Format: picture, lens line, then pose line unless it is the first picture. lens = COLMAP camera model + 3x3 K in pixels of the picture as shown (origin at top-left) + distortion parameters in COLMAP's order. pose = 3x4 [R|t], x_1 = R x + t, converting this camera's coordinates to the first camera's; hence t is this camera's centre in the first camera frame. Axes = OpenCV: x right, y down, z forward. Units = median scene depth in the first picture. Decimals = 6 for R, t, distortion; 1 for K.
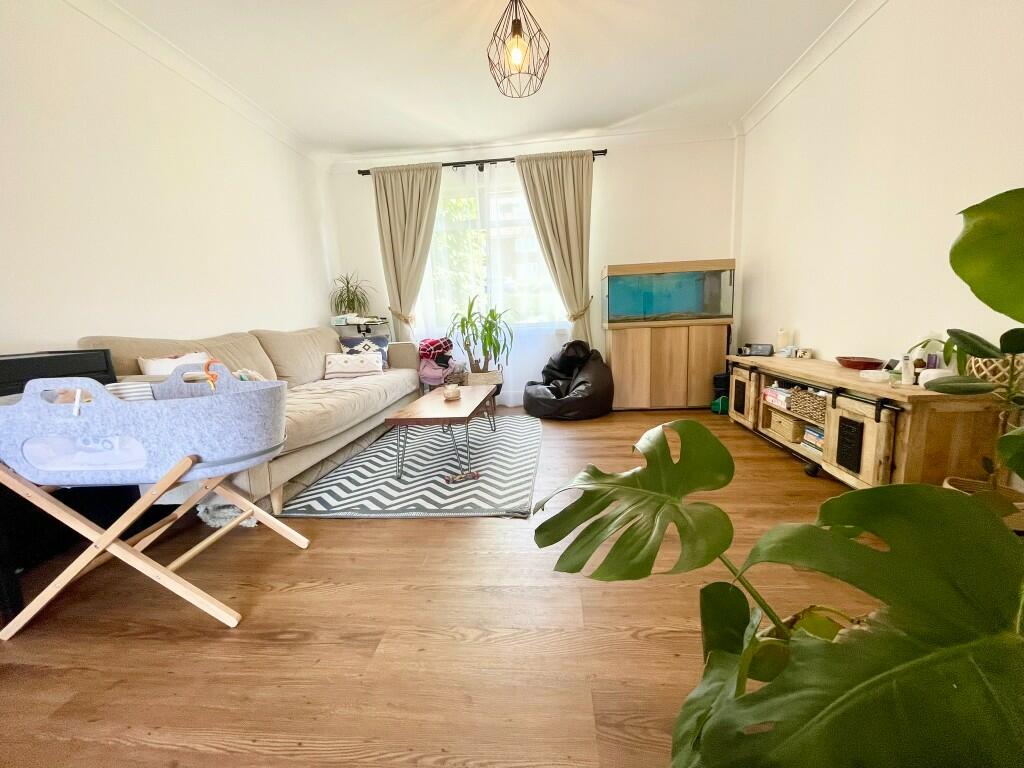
lens RADIAL K [[414.8, 0, 513.6], [0, 414.8, 386.3], [0, 0, 1]] dist [-0.004662, 0.000605]
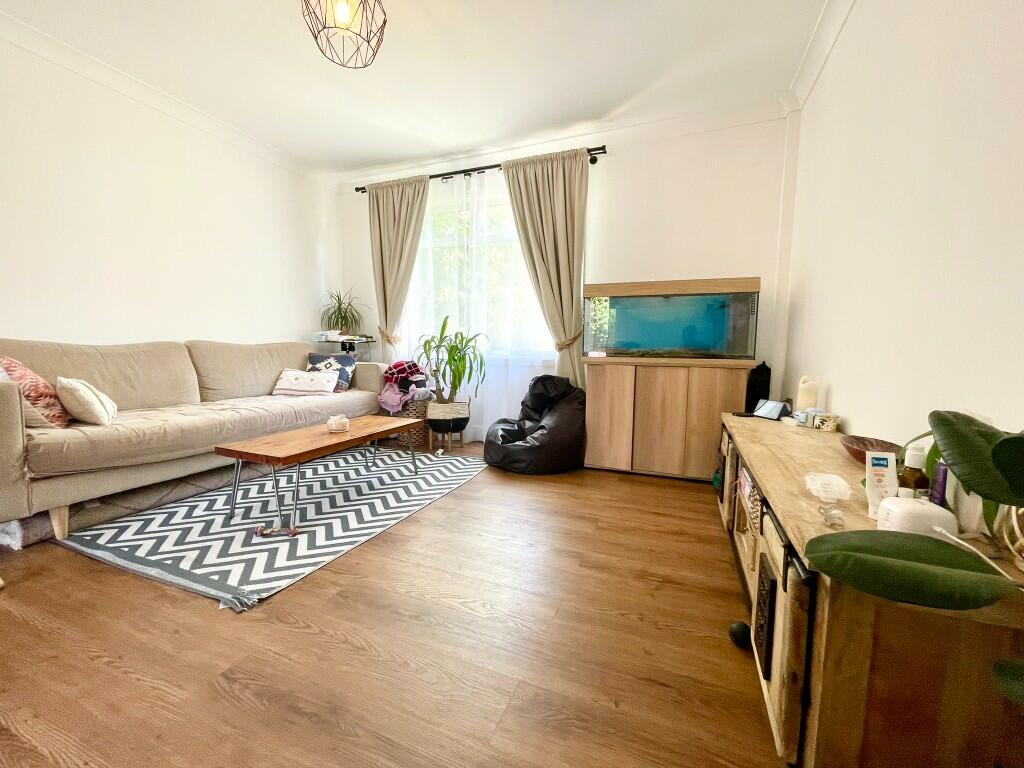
lens RADIAL K [[414.8, 0, 516.9], [0, 414.8, 383.5], [0, 0, 1]] dist [-0.004662, 0.000605]
pose [[0.953044, 0.080740, -0.291871, 0.330704], [-0.099423, 0.993802, -0.049731, -0.046378], [0.286046, 0.076415, 0.955164, 0.203103]]
